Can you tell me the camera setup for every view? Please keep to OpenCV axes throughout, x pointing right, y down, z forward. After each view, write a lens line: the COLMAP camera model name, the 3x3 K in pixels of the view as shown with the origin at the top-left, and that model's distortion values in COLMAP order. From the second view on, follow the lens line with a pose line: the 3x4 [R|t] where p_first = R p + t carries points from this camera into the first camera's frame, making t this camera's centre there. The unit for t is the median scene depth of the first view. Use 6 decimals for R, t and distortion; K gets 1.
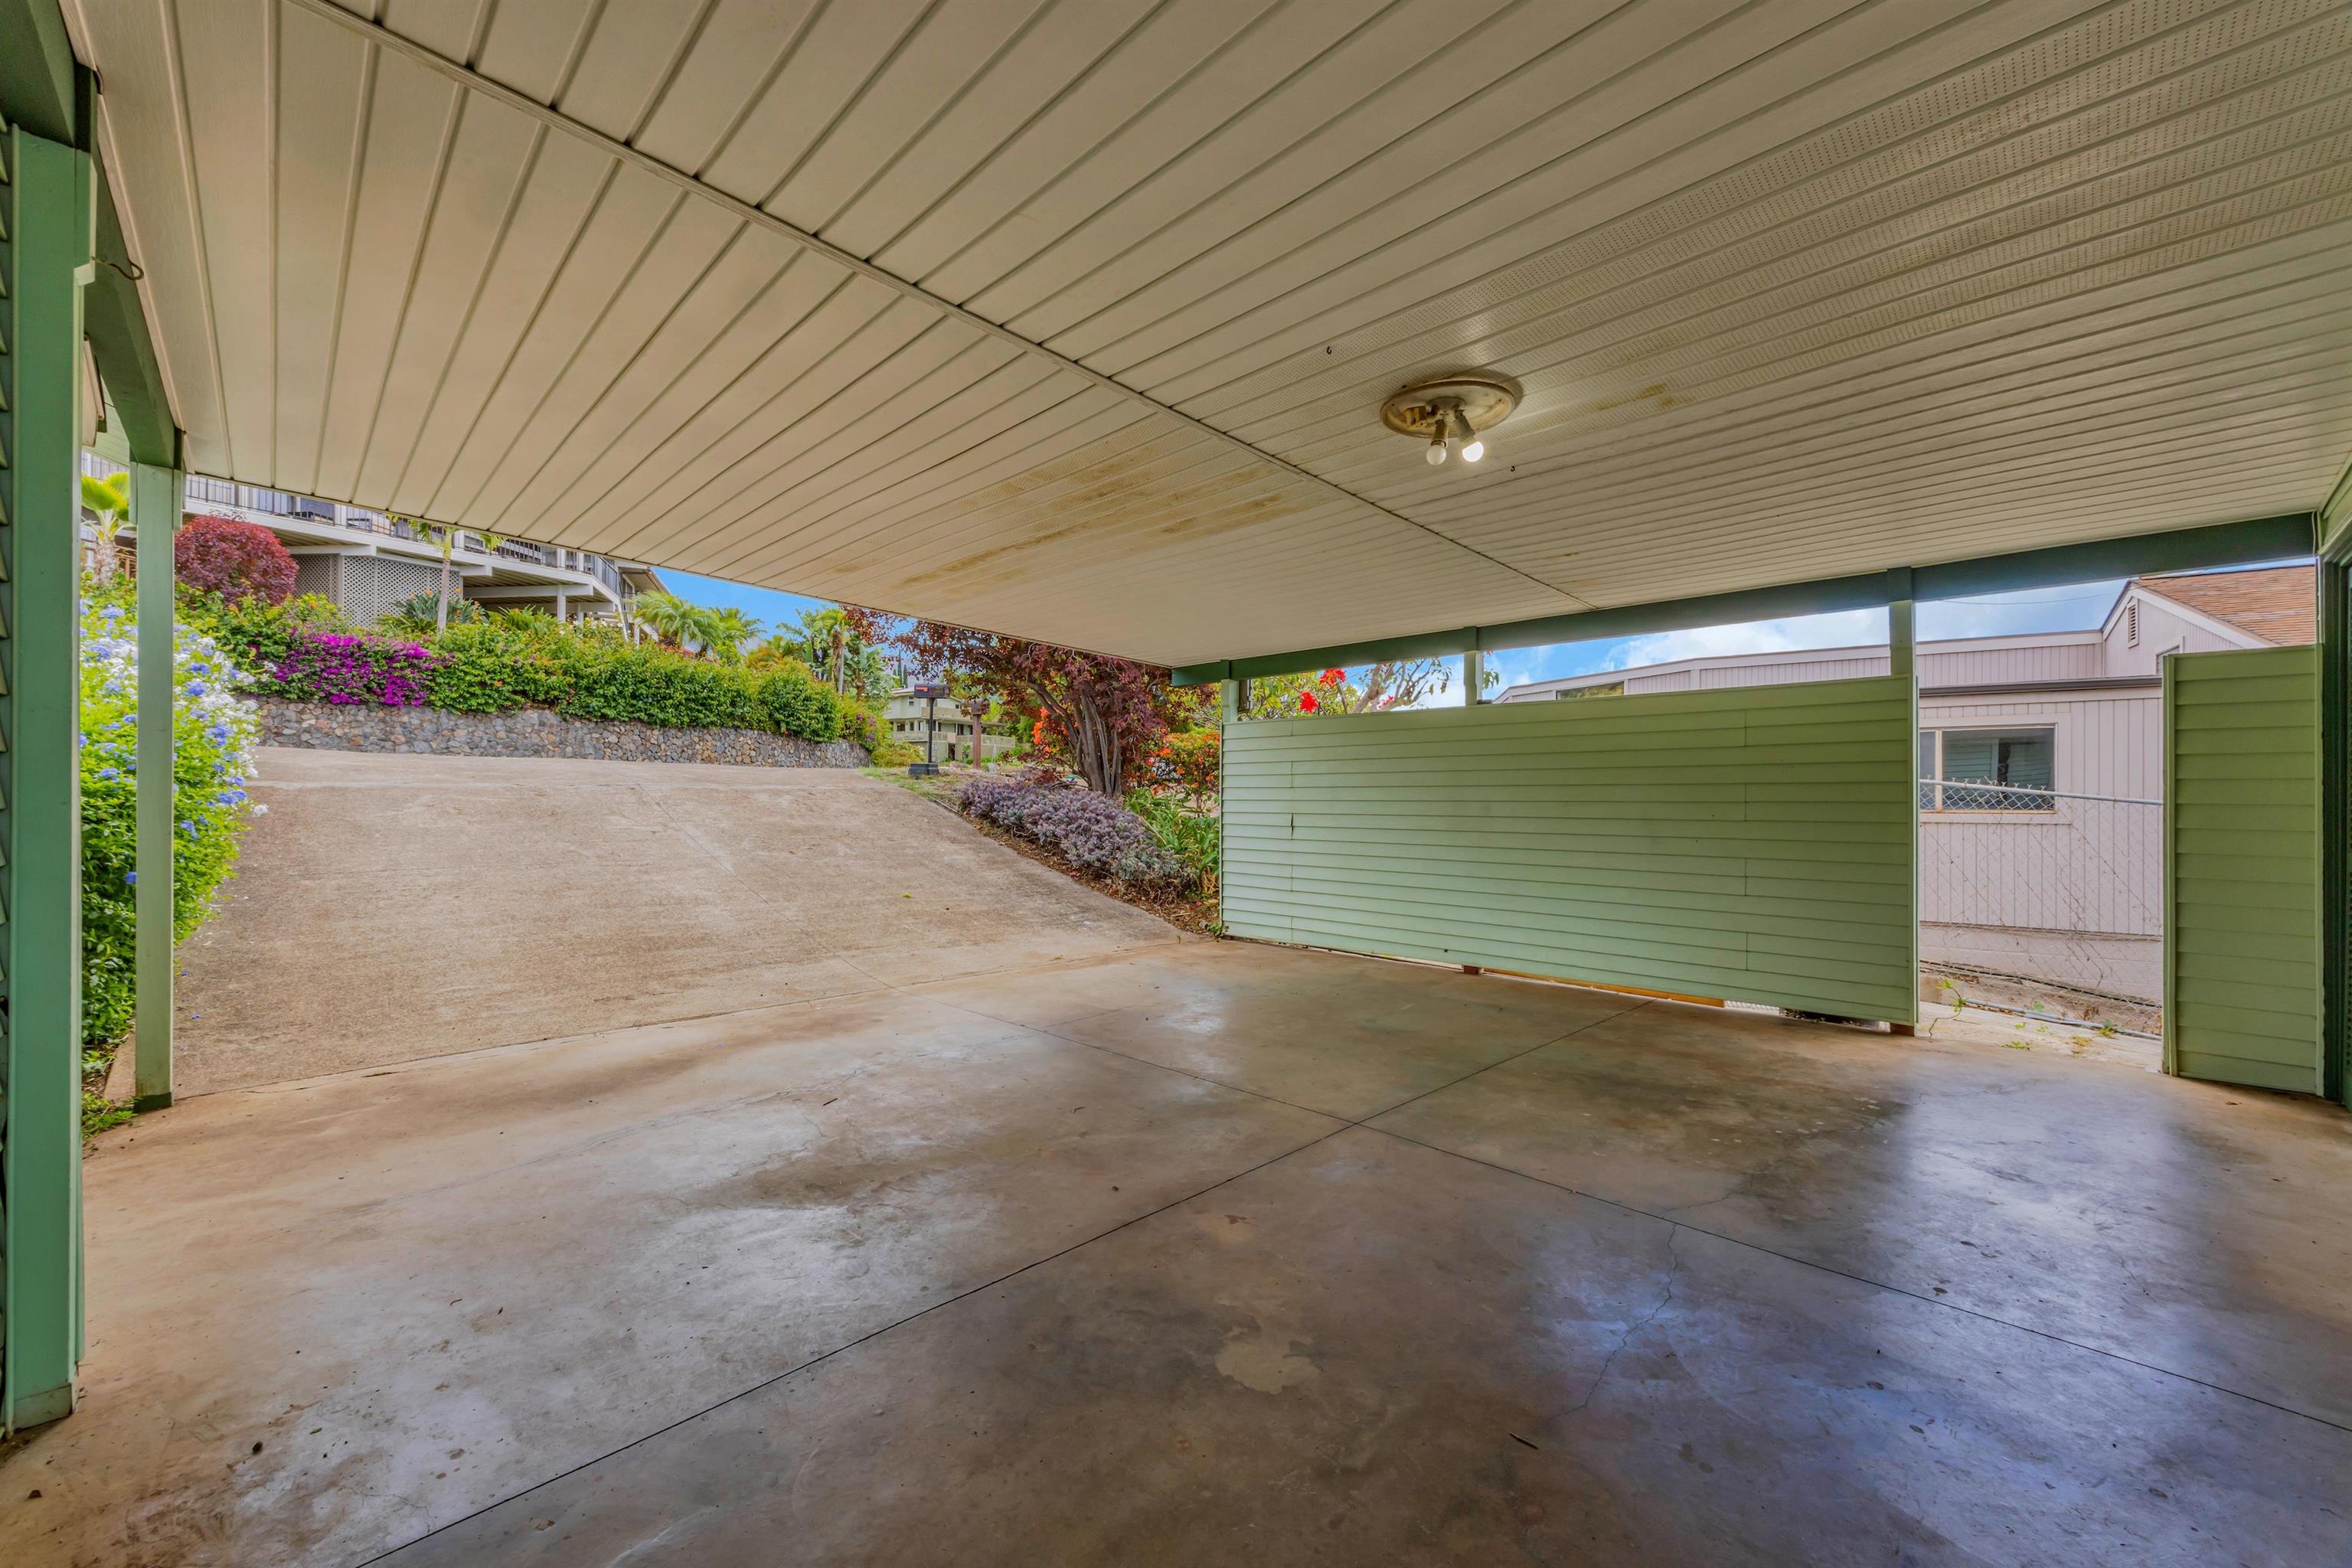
lens RADIAL K [[931.6, 0, 1176.0], [0, 931.6, 784.0], [0, 0, 1]] dist [0.000088, -0.000044]
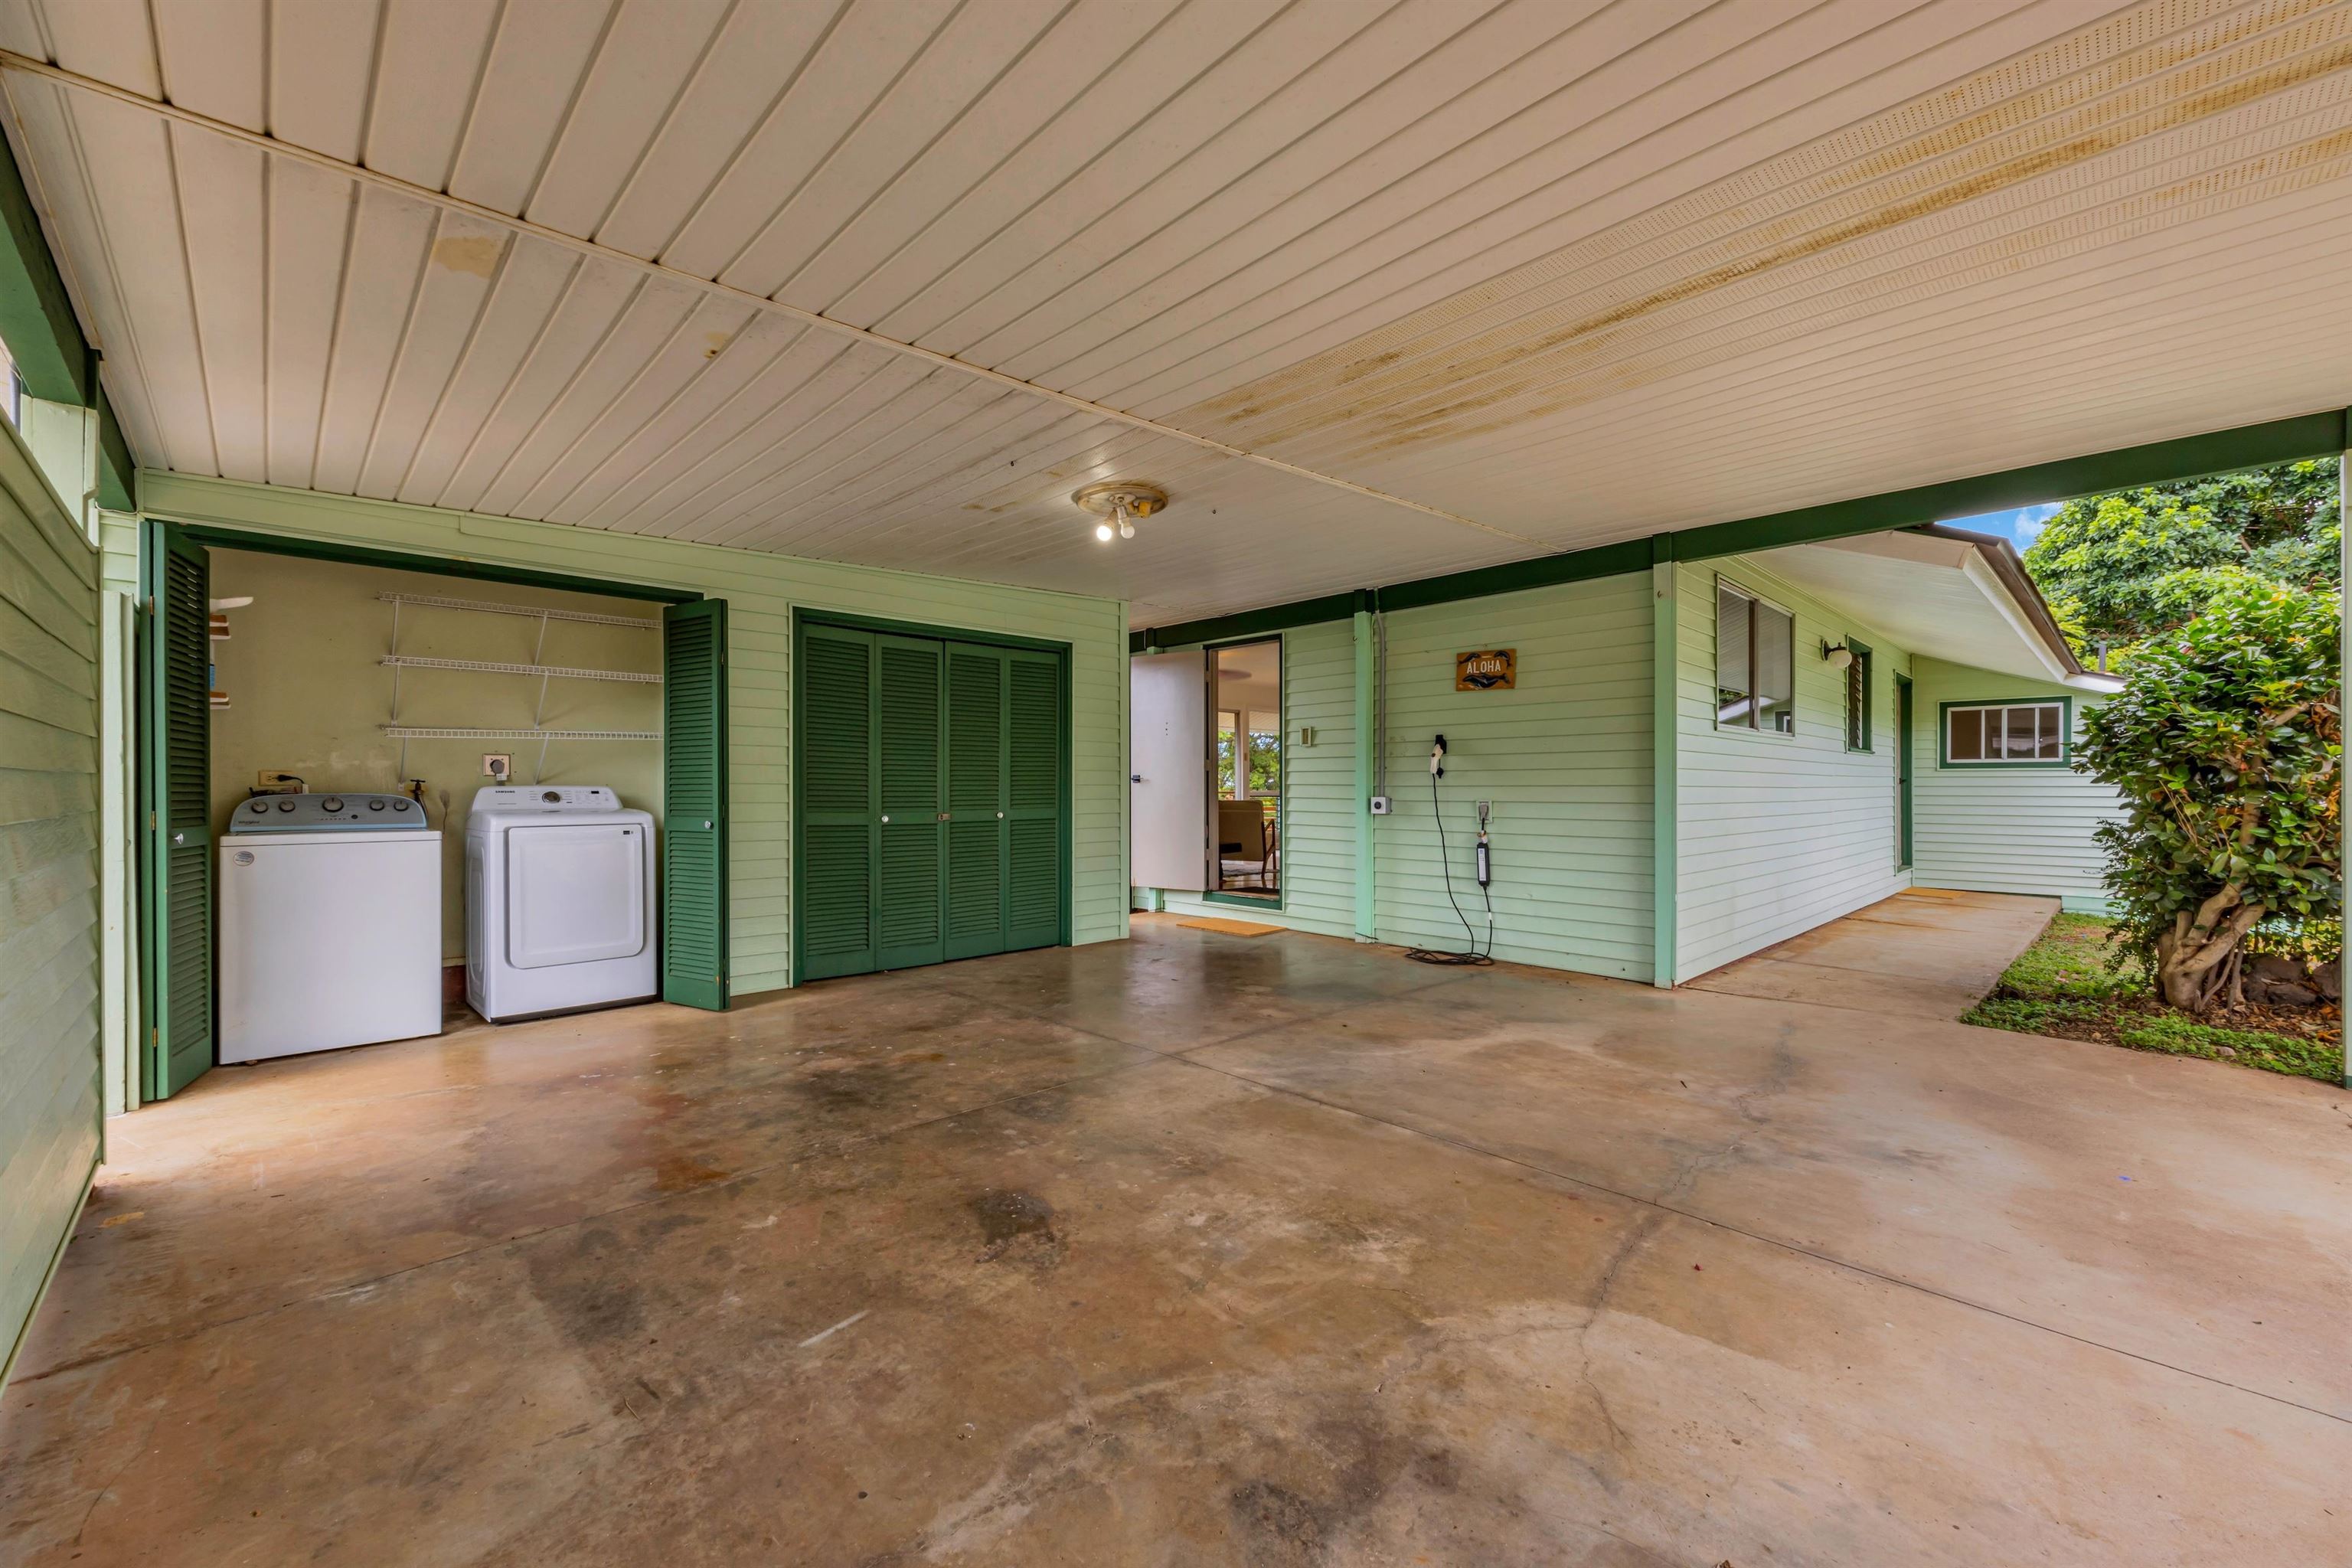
lens RADIAL K [[931.6, 0, 1176.0], [0, 931.6, 784.0], [0, 0, 1]] dist [0.000088, -0.000044]
pose [[-0.999947, -0.002192, 0.010025, 0.154592], [-0.002293, 0.999947, -0.009996, 0.033130], [-0.010003, -0.010018, -0.999900, 1.928241]]
